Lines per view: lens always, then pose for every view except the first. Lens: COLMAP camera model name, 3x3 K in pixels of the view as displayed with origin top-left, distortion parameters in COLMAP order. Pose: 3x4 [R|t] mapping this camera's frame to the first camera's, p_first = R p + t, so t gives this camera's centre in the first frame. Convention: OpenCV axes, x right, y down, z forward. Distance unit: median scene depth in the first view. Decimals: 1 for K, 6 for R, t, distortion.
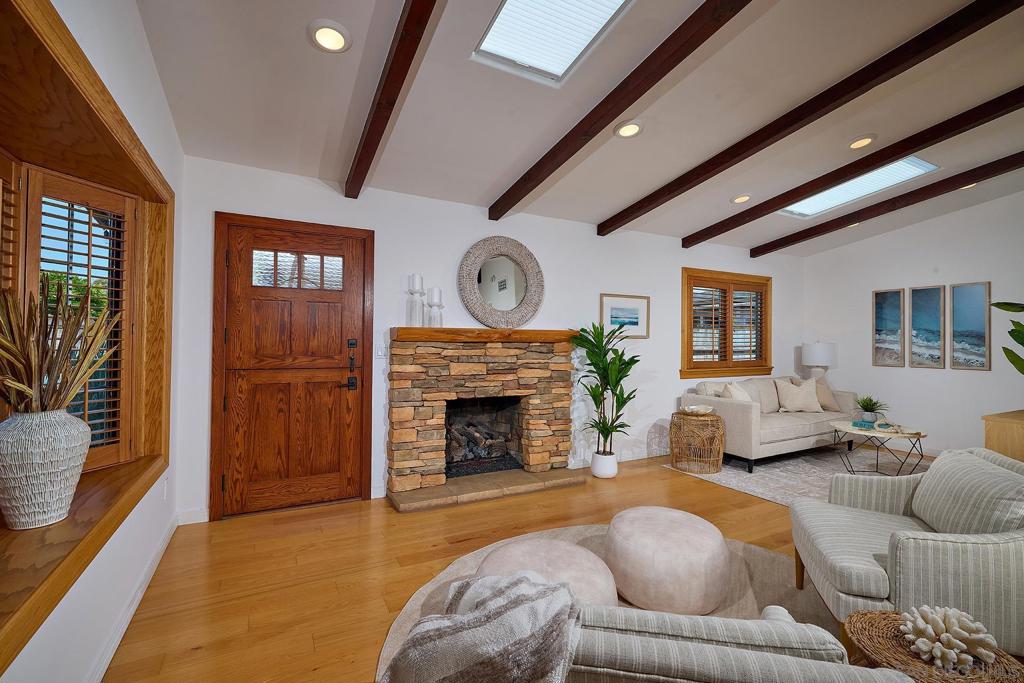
lens RADIAL K [[460.4, 0, 512.3], [0, 460.4, 334.9], [0, 0, 1]] dist [0.007808, 0.001418]
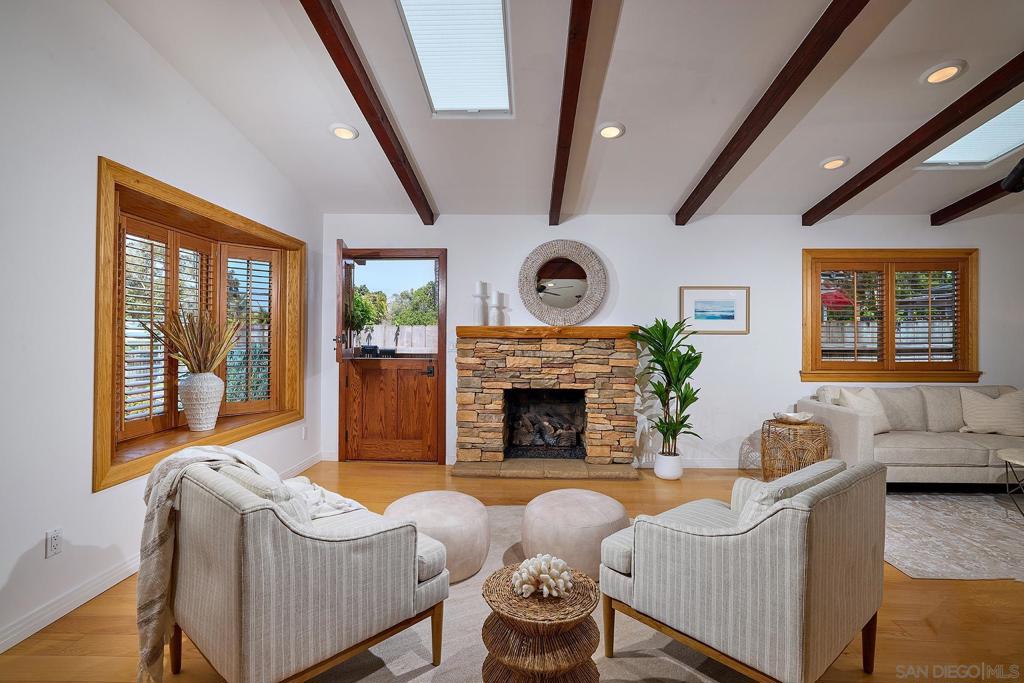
lens RADIAL K [[486.2, 0, 508.4], [0, 486.2, 332.7], [0, 0, 1]] dist [-0.019008, 0.006527]
pose [[0.863195, -0.011650, -0.504737, 0.452556], [0.009348, 0.999931, -0.007094, 0.009282], [0.504785, 0.001406, 0.863244, -0.040702]]
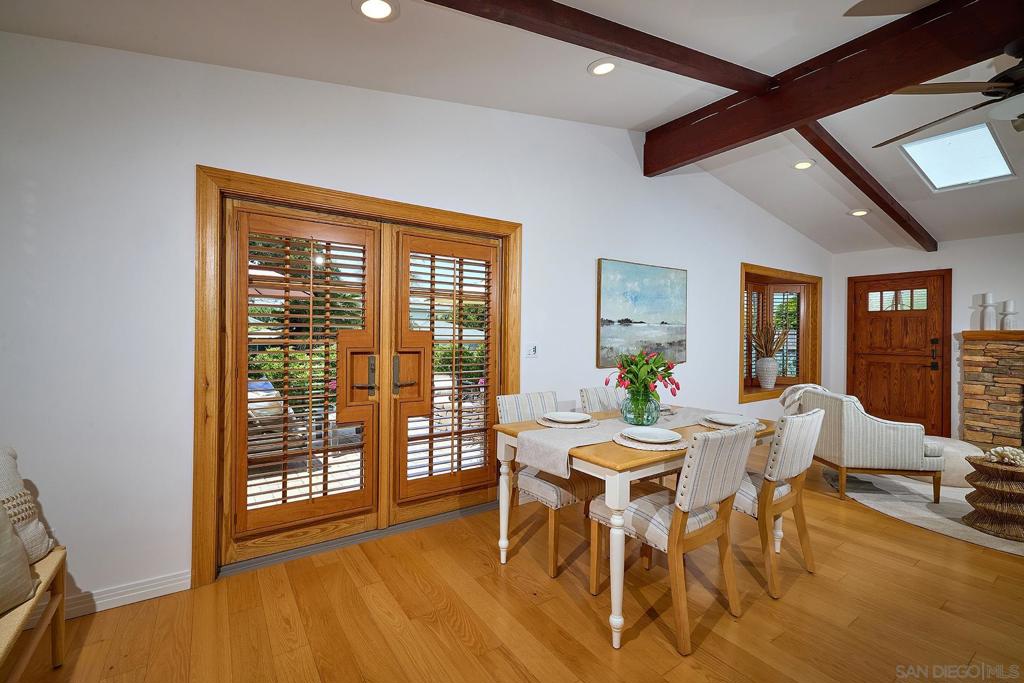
lens RADIAL K [[446.7, 0, 510.3], [0, 446.7, 337.8], [0, 0, 1]] dist [0.008247, 0.000201]
pose [[0.122660, -0.005820, -0.992432, 0.913482], [0.002965, 0.999980, -0.005498, 0.008629], [0.992444, -0.002269, 0.122675, -0.590507]]
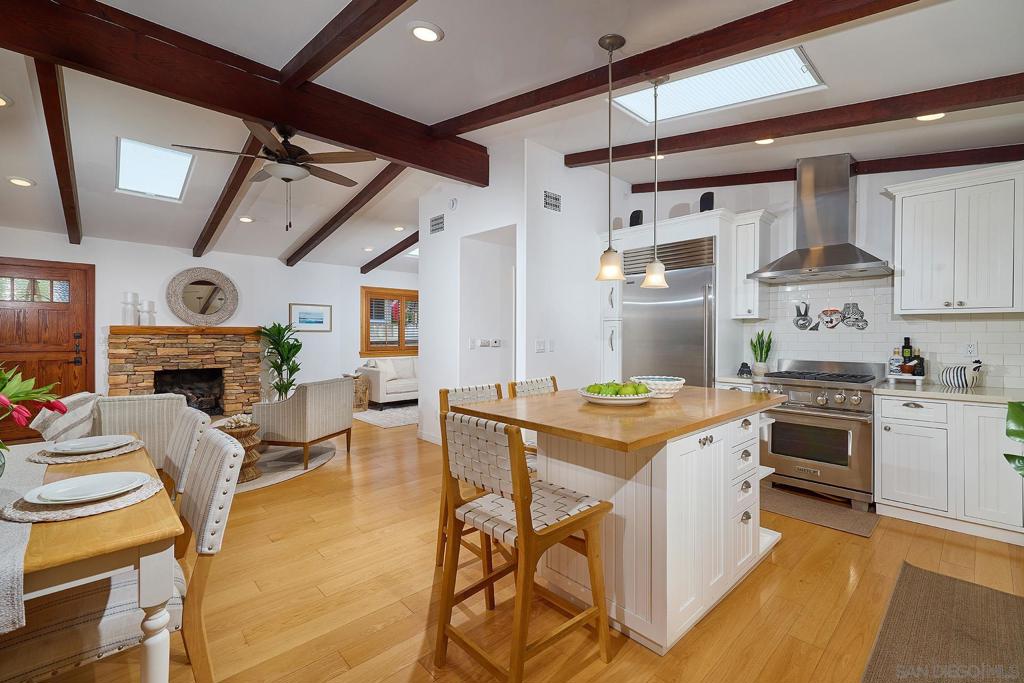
lens RADIAL K [[446.7, 0, 508.5], [0, 446.7, 336.1], [0, 0, 1]] dist [0.008247, 0.000201]
pose [[0.970761, -0.008563, 0.239894, 0.635834], [0.005303, 0.999885, 0.014230, 0.004261], [-0.239988, -0.012542, 0.970695, -0.759256]]
